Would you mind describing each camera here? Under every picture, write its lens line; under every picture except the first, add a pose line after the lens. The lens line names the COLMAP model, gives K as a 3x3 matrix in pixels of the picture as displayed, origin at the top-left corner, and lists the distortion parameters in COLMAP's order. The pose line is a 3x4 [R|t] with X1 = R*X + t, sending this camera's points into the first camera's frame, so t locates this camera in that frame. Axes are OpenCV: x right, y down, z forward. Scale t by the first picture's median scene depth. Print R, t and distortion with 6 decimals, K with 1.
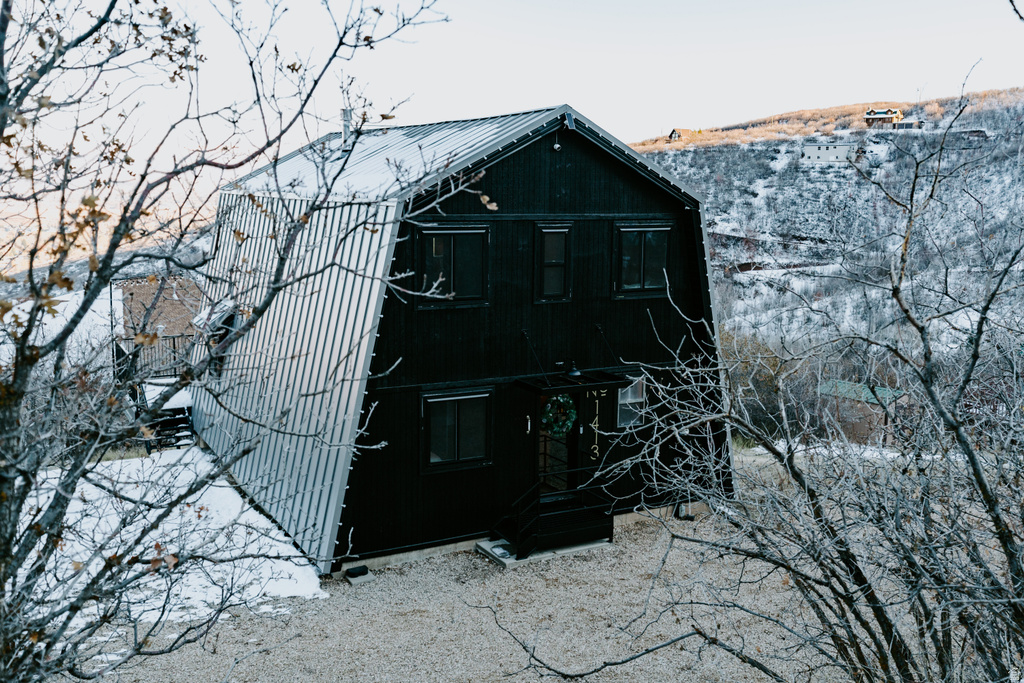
lens RADIAL K [[985.0, 0, 511.5], [0, 985.0, 349.5], [0, 0, 1]] dist [0.006678, 0.002505]
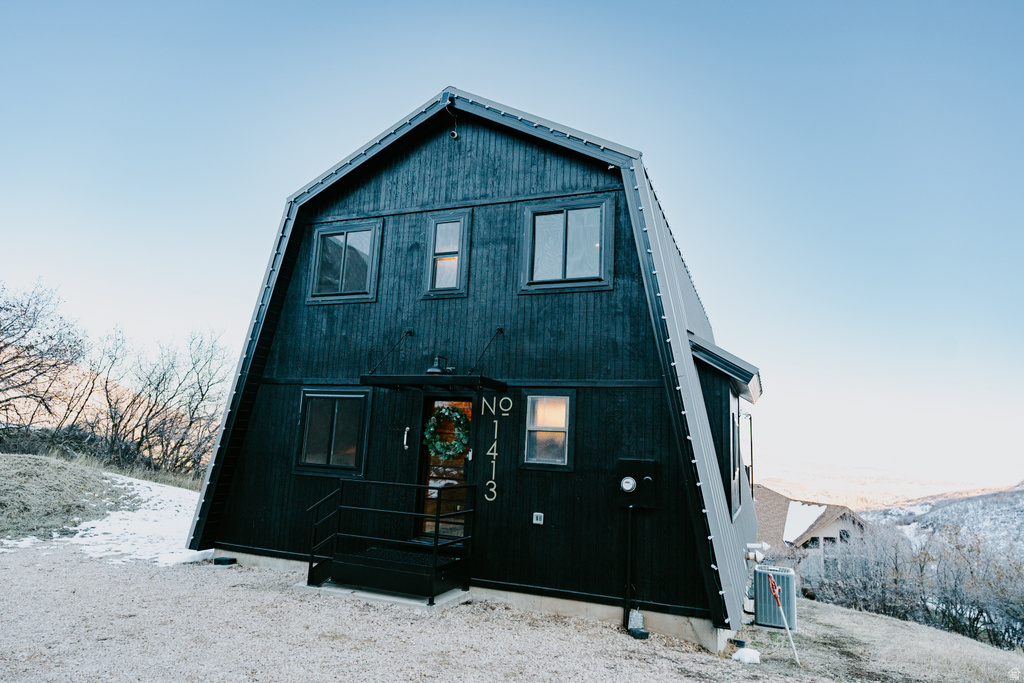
lens RADIAL K [[619.7, 0, 512.0], [0, 619.7, 341.5], [0, 0, 1]] dist [-0.000493, 0.000164]
pose [[0.632169, -0.111290, -0.766797, 0.503905], [-0.159564, 0.949721, -0.269388, 0.129192], [0.758223, 0.292652, 0.582626, 0.747037]]
